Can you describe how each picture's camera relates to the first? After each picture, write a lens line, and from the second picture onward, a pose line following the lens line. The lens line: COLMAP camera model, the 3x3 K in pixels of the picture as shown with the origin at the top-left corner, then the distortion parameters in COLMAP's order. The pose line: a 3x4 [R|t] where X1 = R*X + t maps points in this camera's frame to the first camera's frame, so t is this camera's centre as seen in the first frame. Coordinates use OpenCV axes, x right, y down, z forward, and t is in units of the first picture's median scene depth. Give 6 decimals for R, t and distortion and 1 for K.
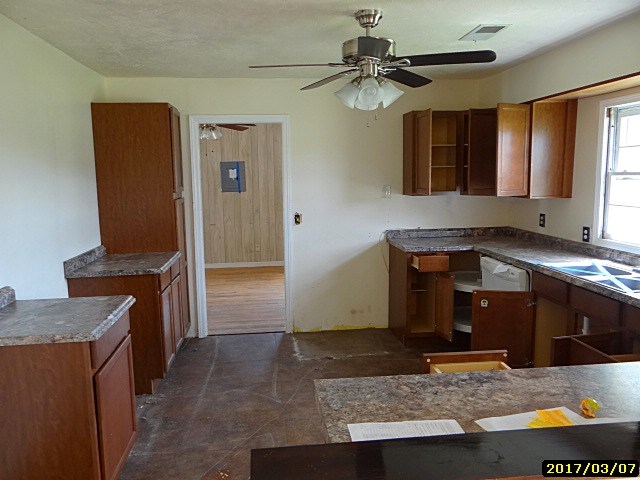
lens RADIAL K [[513.0, 0, 319.7], [0, 513.0, 242.9], [0, 0, 1]] dist [0.000545, 0.001699]
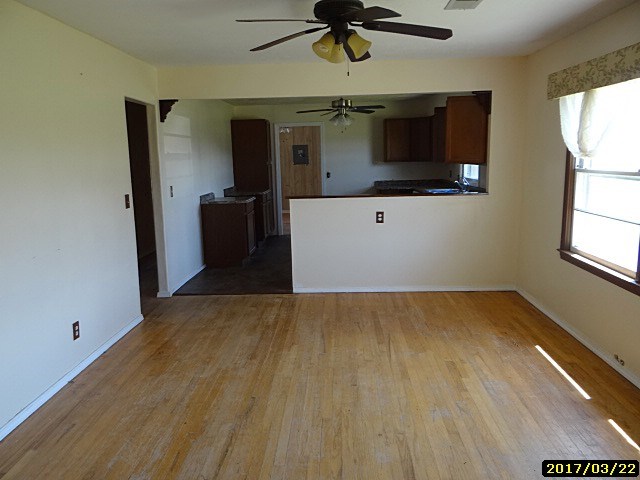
lens RADIAL K [[513.0, 0, 320.5], [0, 513.0, 238.2], [0, 0, 1]] dist [0.000545, 0.001699]
pose [[0.988397, 0.014288, -0.151219, 0.221976], [-0.009911, 0.999511, 0.029661, 0.133534], [0.151569, -0.027818, 0.988055, -0.922494]]
